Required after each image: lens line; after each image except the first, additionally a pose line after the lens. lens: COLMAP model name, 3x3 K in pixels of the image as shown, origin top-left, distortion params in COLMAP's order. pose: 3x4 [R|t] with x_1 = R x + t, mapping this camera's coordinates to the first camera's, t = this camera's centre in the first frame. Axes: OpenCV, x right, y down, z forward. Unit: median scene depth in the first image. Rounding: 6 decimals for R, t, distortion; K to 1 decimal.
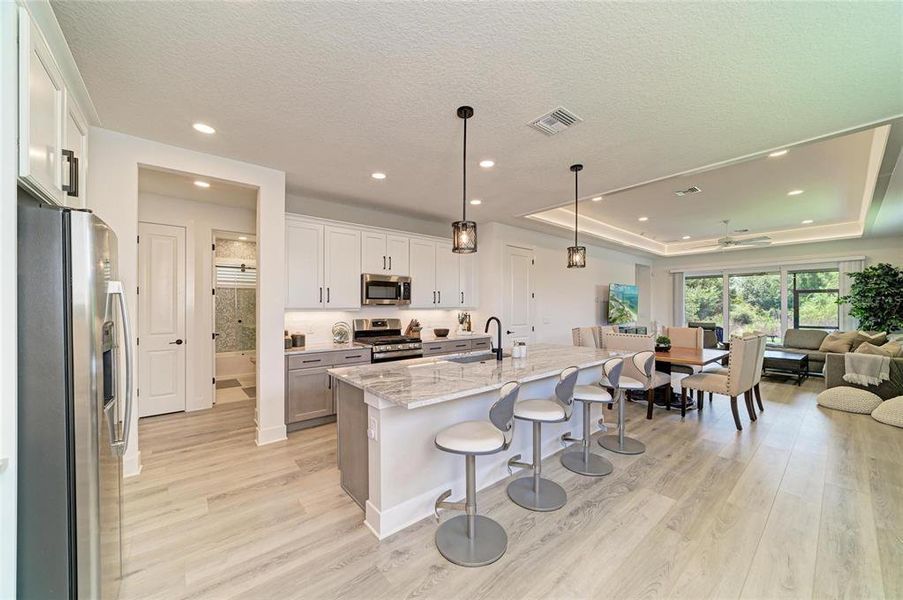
lens RADIAL K [[316.3, 0, 459.4], [0, 316.3, 307.2], [0, 0, 1]] dist [-0.014116, 0.001543]
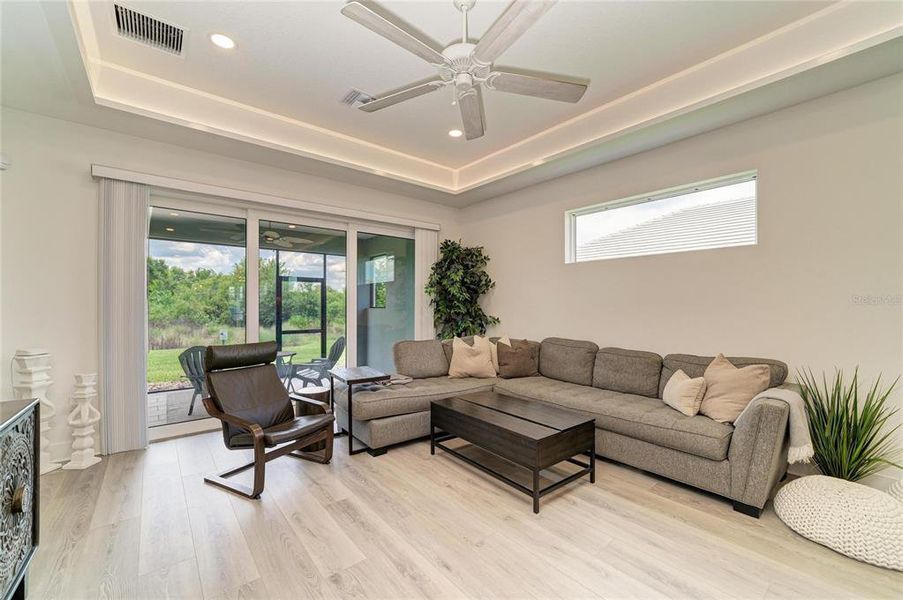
lens RADIAL K [[367.9, 0, 450.2], [0, 367.9, 303.6], [0, 0, 1]] dist [0.001958, 0.000415]
pose [[0.000452, 0.007818, 0.999969, 0.584744], [0.003348, 0.999964, -0.007819, 0.017587], [-0.999994, 0.003351, 0.000426, 1.165815]]
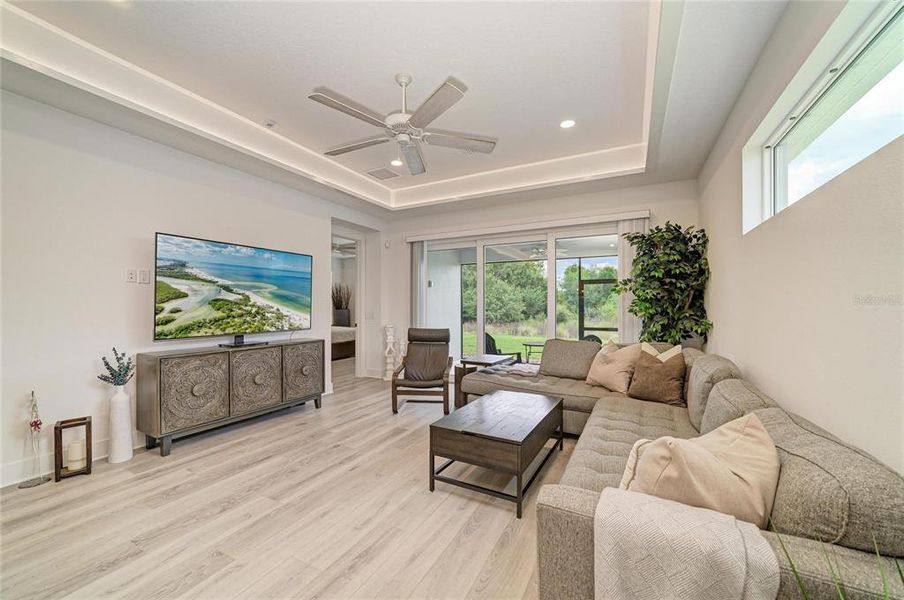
lens RADIAL K [[342.4, 0, 457.3], [0, 342.4, 306.7], [0, 0, 1]] dist [-0.010422, 0.000637]
pose [[0.915305, 0.000305, 0.402760, 0.856430], [0.000626, 0.999997, -0.002181, 0.019162], [-0.402760, 0.002249, 0.915303, 0.664699]]
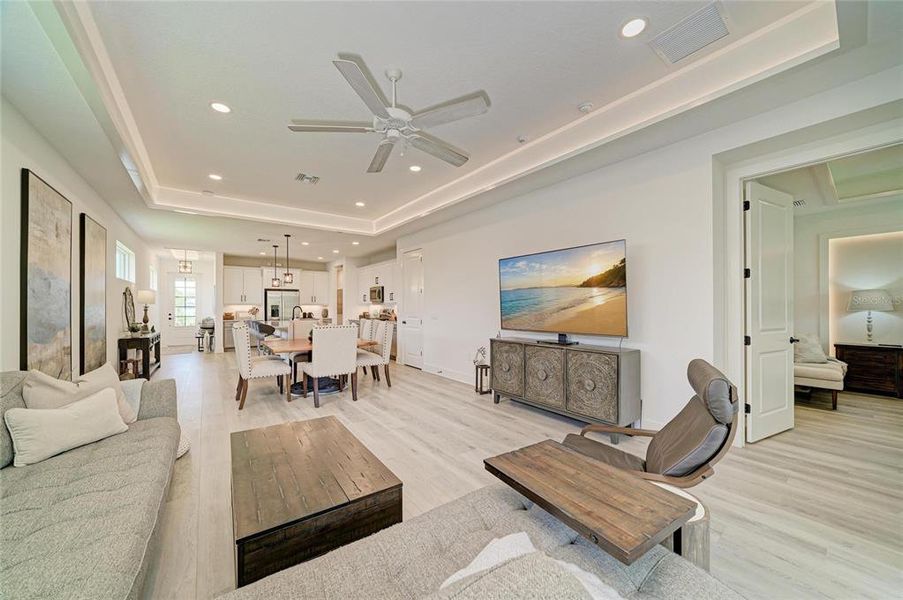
lens RADIAL K [[322.2, 0, 452.7], [0, 322.2, 302.1], [0, 0, 1]] dist [-0.019416, -0.000144]
pose [[-0.019157, -0.011046, -0.999755, 1.426679], [-0.002725, 0.999936, -0.010996, 0.013050], [0.999813, 0.002513, -0.019186, 1.230170]]
